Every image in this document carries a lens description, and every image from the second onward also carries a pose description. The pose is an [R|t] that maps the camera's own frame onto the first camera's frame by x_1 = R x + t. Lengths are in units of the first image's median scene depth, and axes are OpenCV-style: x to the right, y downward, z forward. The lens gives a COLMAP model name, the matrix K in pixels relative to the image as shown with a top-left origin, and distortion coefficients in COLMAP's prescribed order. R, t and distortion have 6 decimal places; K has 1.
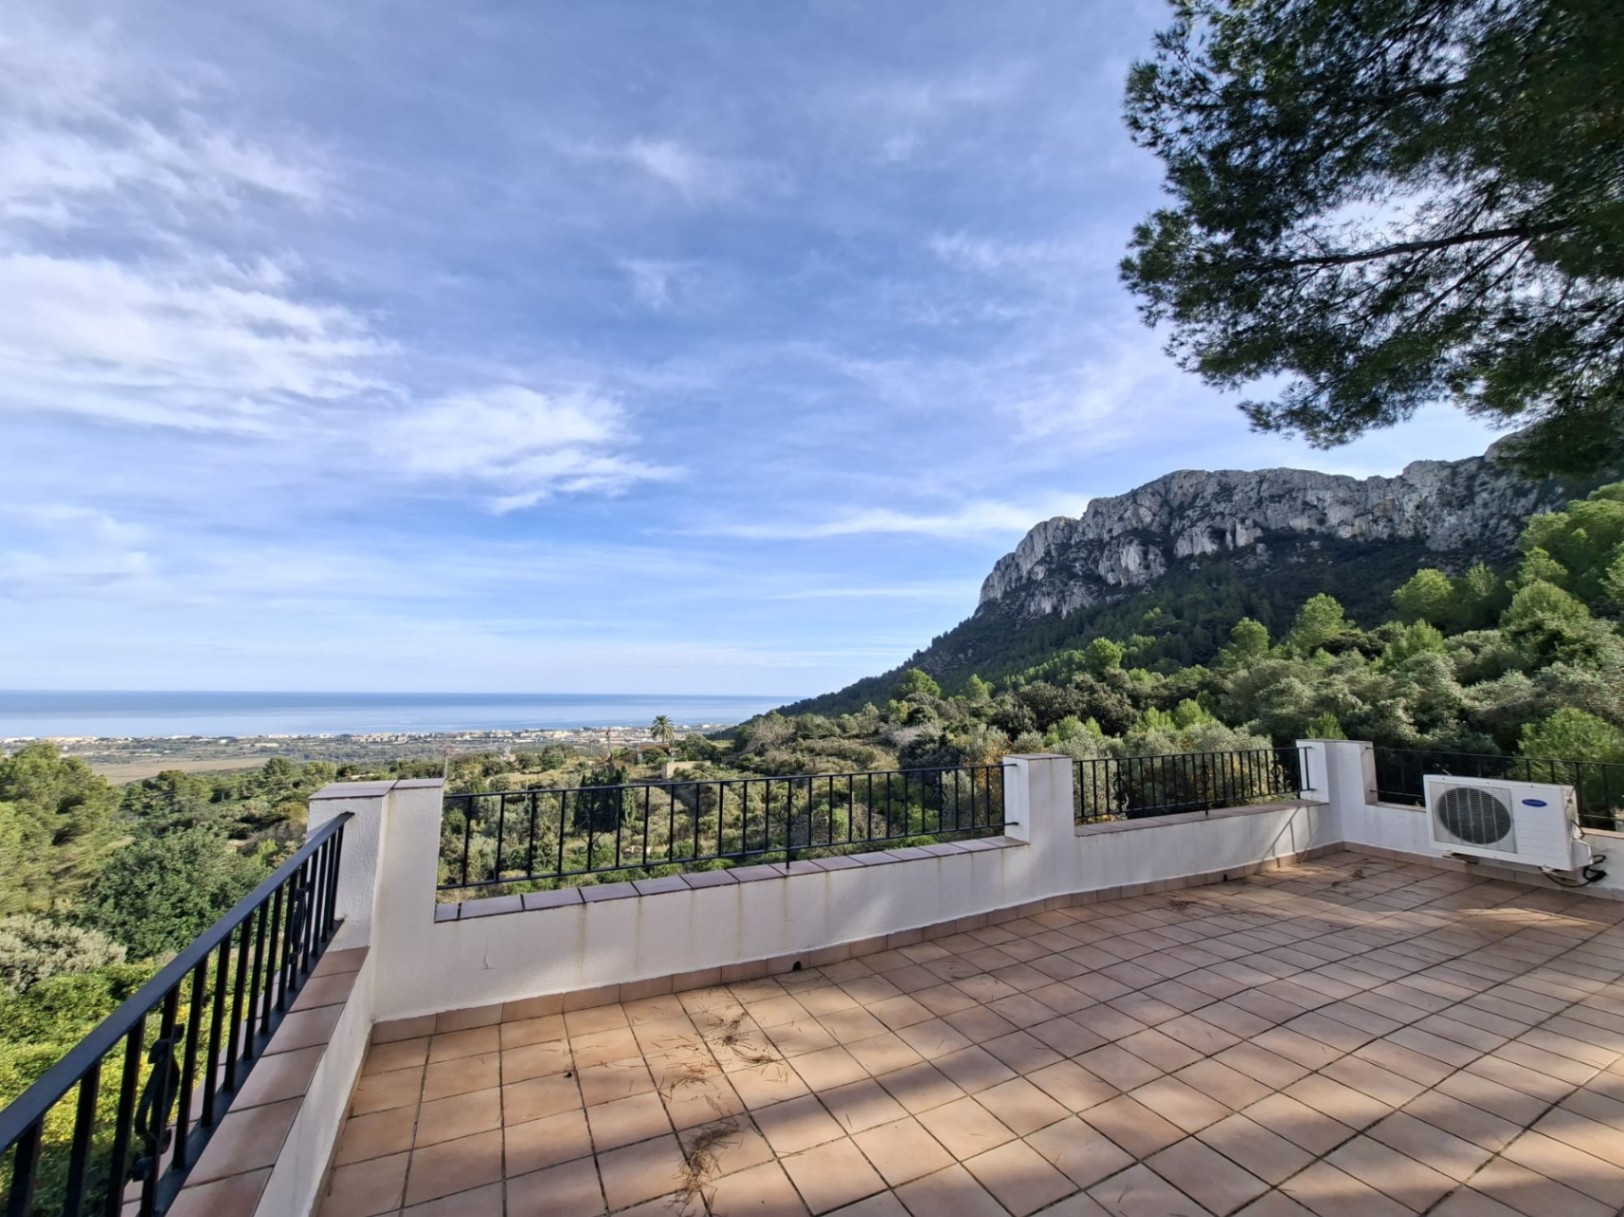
lens RADIAL K [[643.6, 0, 816.6], [0, 643.6, 613.4], [0, 0, 1]] dist [-0.004319, 0.002057]
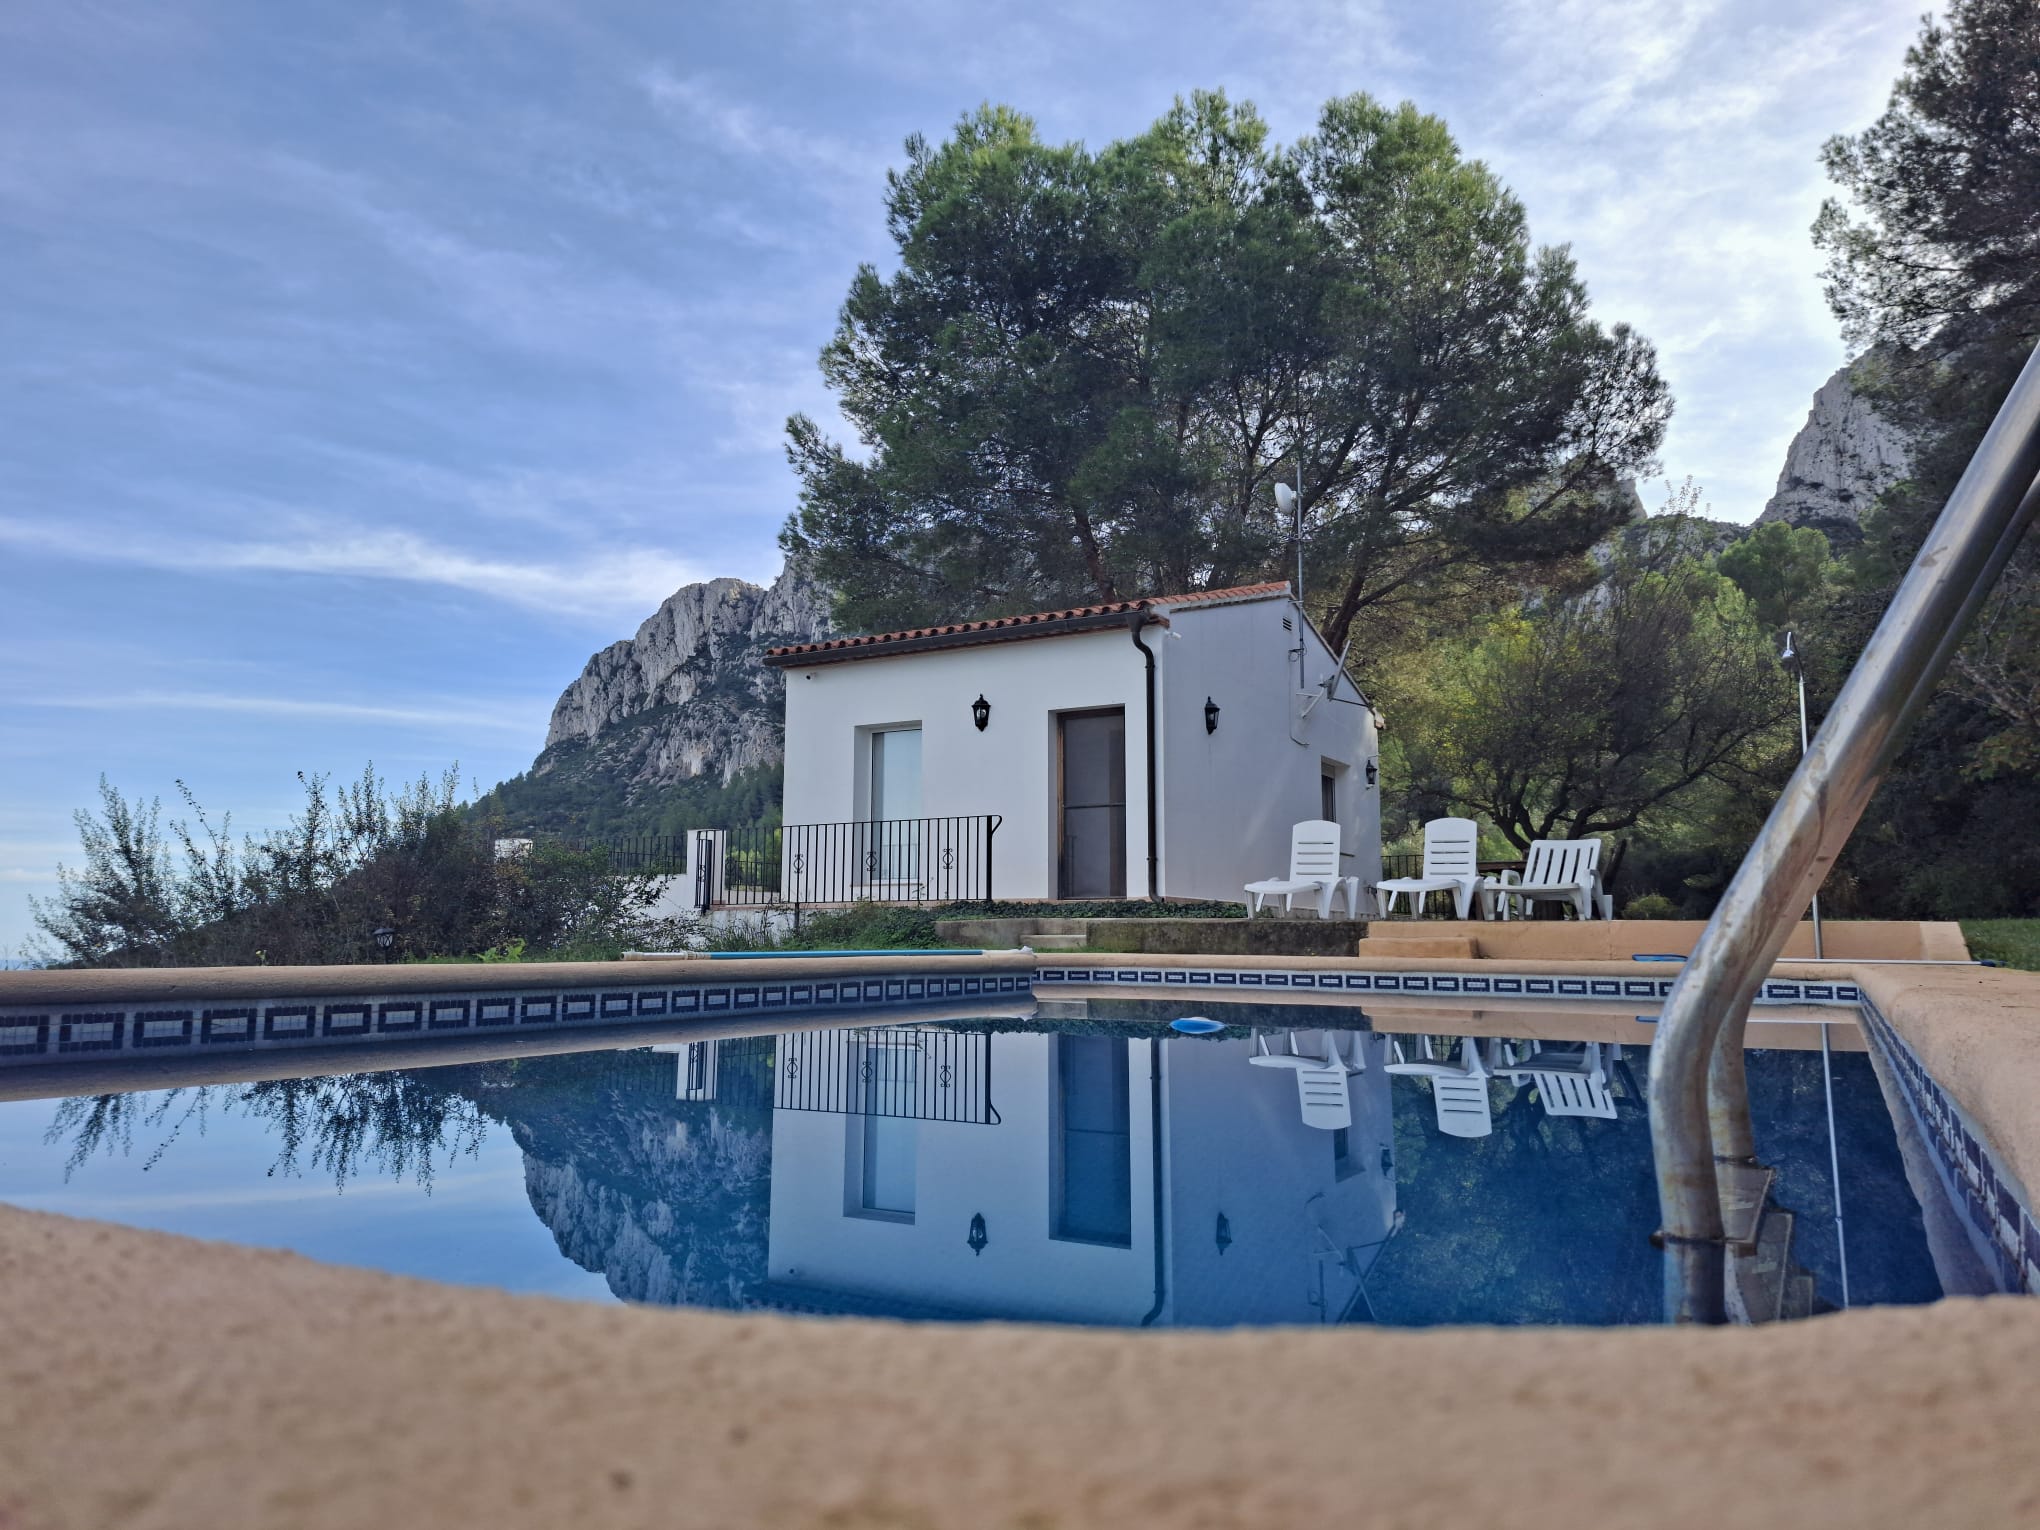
lens RADIAL K [[1406.7, 0, 1026.6], [0, 1406.7, 746.6], [0, 0, 1]] dist [0.050300, -0.001258]
pose [[0.829260, 0.068063, 0.554703, -0.094270], [-0.060304, 0.997659, -0.032263, -0.010247], [-0.555600, -0.006697, 0.831423, -0.073750]]
